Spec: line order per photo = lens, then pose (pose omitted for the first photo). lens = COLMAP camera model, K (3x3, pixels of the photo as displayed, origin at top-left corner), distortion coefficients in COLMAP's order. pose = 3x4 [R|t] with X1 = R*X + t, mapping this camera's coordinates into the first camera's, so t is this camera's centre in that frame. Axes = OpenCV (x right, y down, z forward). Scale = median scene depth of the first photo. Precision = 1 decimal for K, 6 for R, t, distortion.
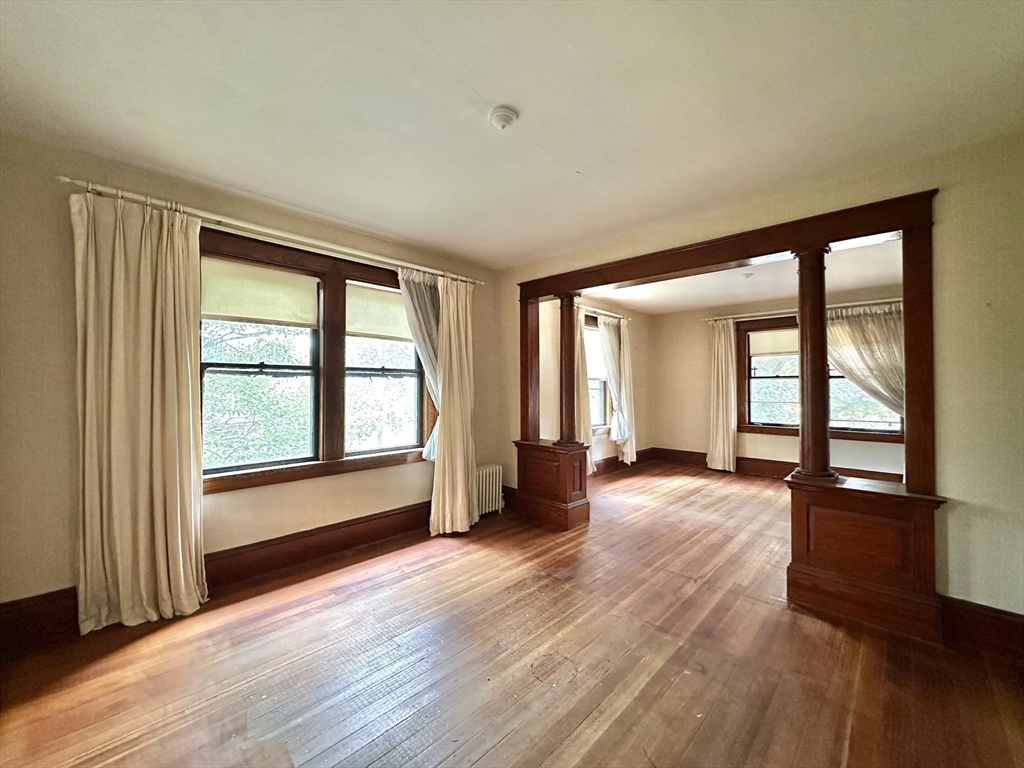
lens RADIAL K [[406.4, 0, 510.5], [0, 406.4, 386.9], [0, 0, 1]] dist [0.000330, 0.000077]
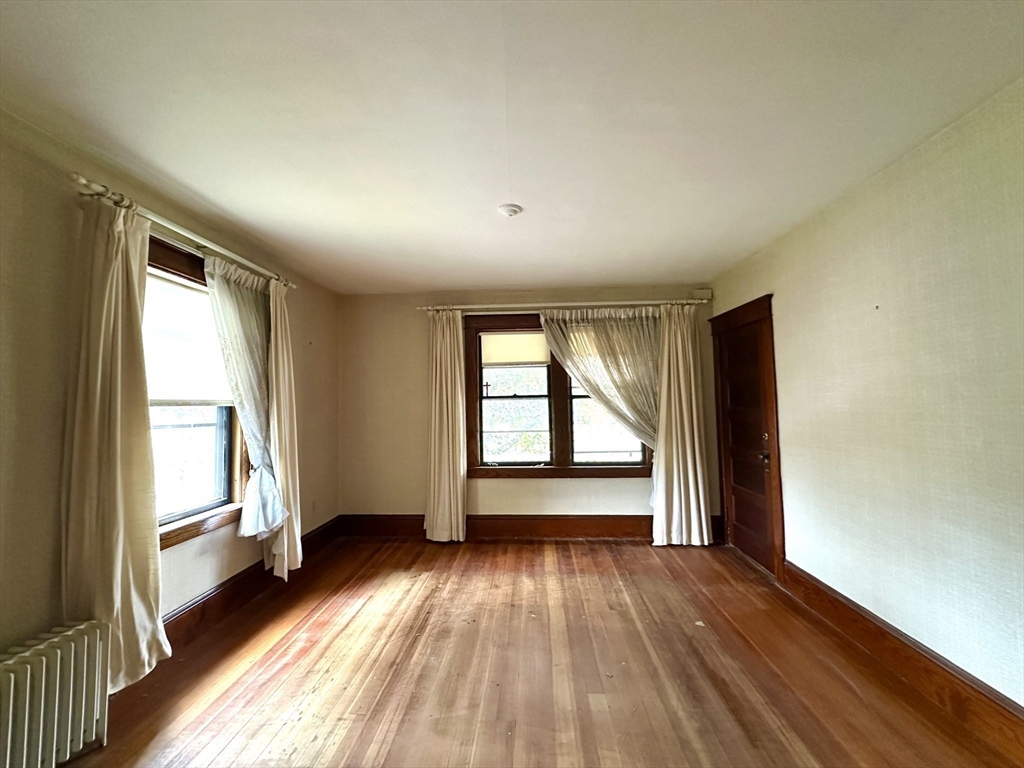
lens RADIAL K [[406.4, 0, 512.2], [0, 406.4, 377.6], [0, 0, 1]] dist [0.000330, 0.000077]
pose [[0.753052, 0.026112, 0.657443, 0.172312], [0.016341, 0.998162, -0.058361, -0.015592], [-0.657758, 0.054692, 0.751241, 0.448240]]
